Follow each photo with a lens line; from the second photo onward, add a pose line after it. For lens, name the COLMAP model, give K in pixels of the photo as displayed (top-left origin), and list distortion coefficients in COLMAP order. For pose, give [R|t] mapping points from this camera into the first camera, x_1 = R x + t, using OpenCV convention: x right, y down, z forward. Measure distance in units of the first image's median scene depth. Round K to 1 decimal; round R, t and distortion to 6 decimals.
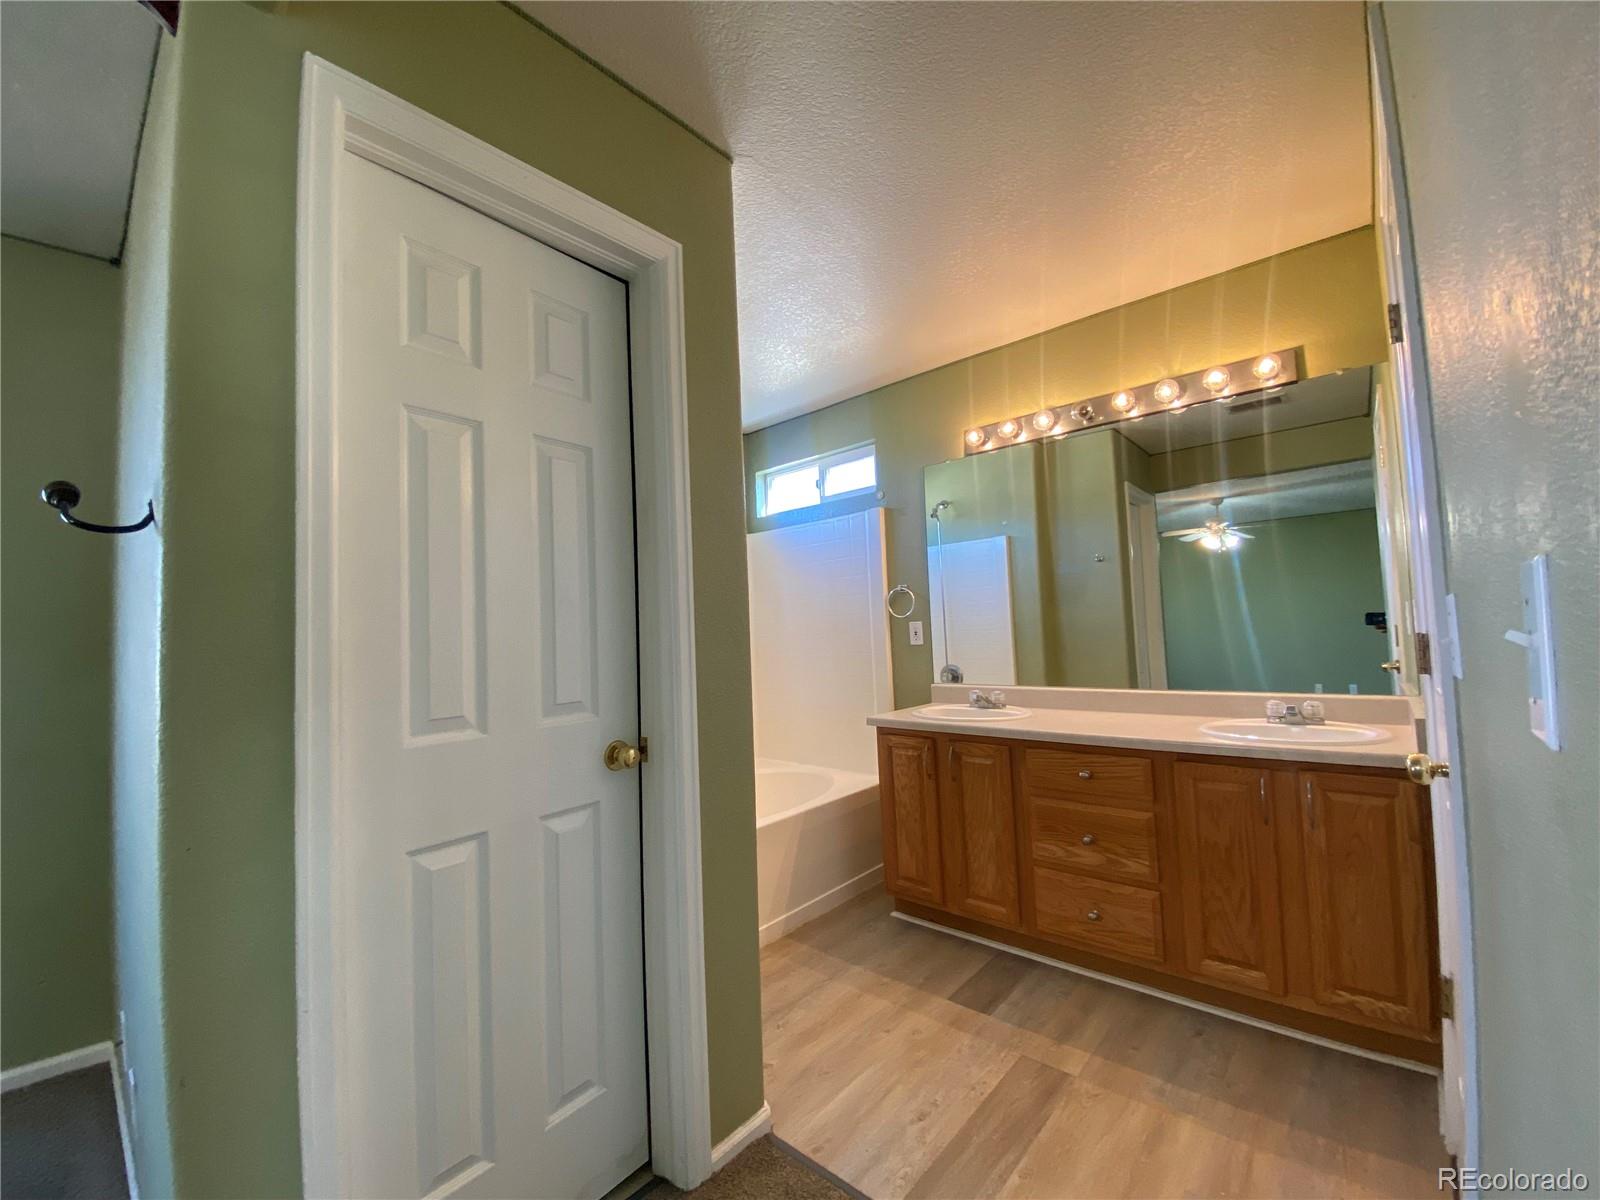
lens RADIAL K [[647.0, 0, 800.0], [0, 647.0, 600.0], [0, 0, 1]] dist [0.044082, -0.036322]
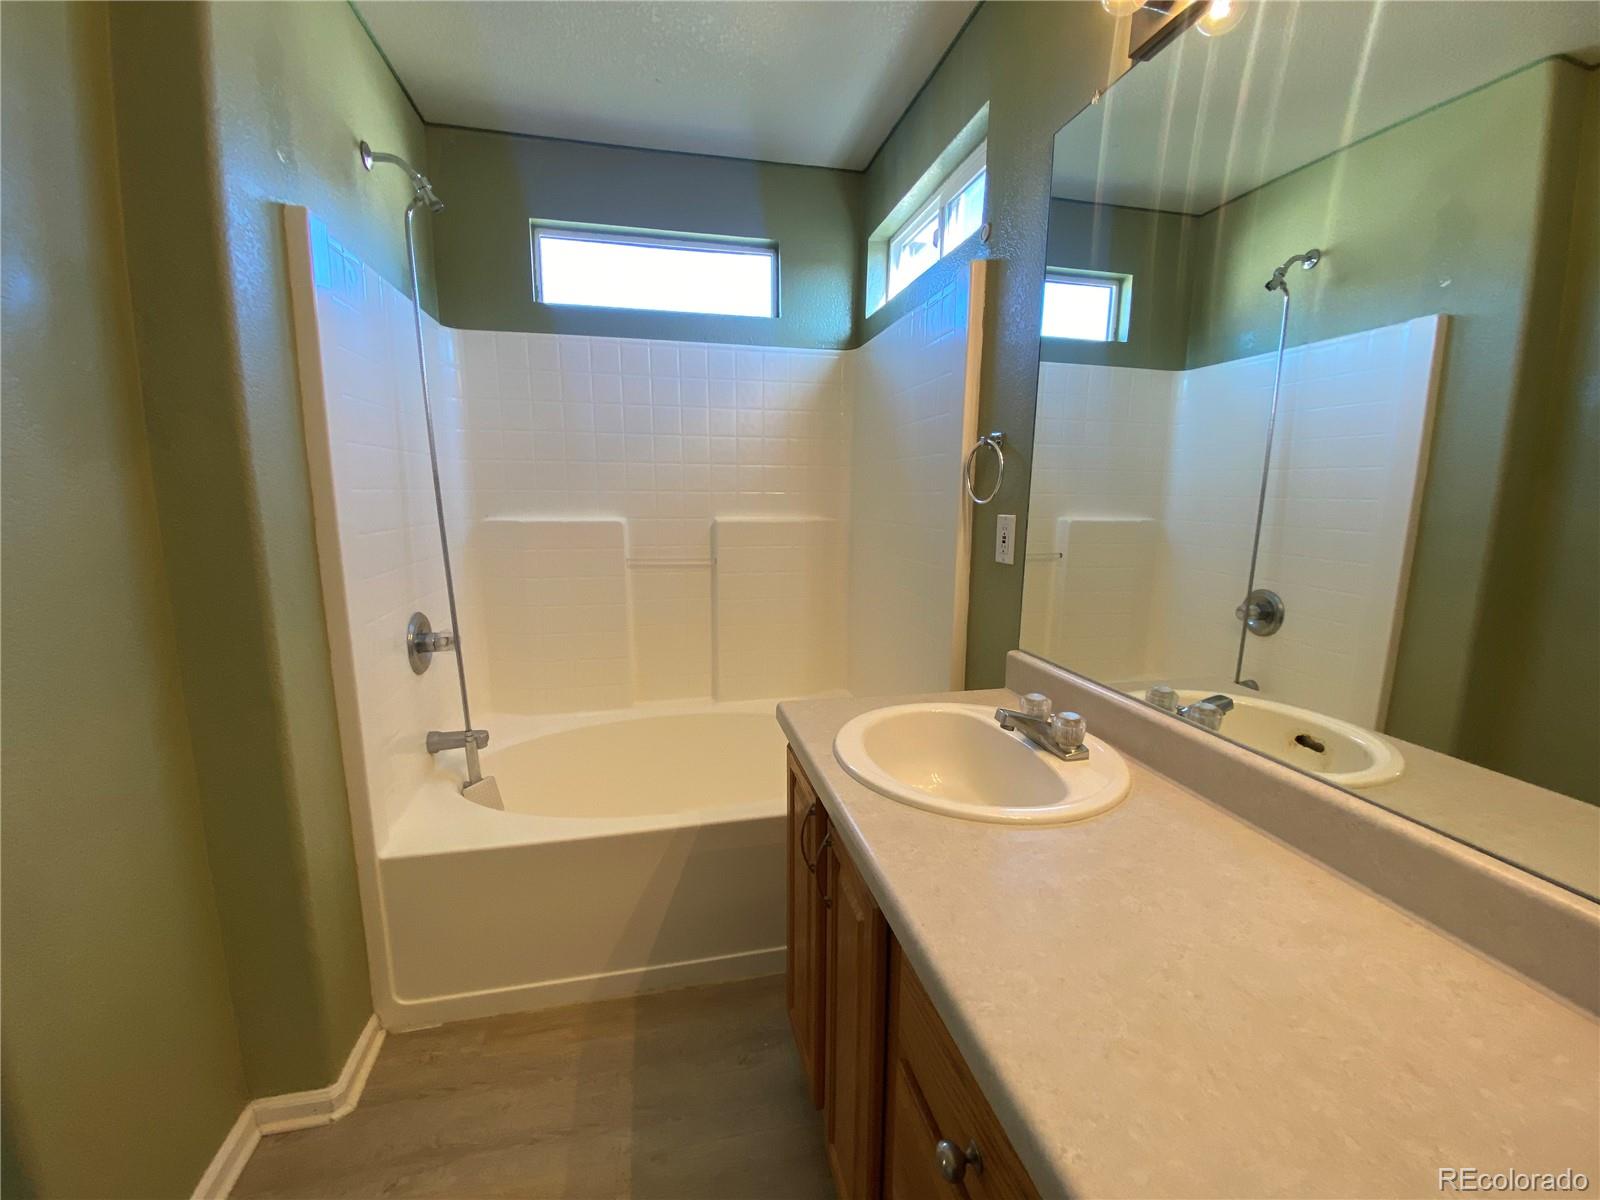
lens RADIAL K [[647.0, 0, 800.0], [0, 647.0, 600.0], [0, 0, 1]] dist [0.044082, -0.036322]
pose [[0.807332, 0.143799, -0.572308, 0.253092], [-0.013209, 0.974015, 0.226099, -0.008136], [0.589949, -0.174977, 0.788253, 0.397125]]
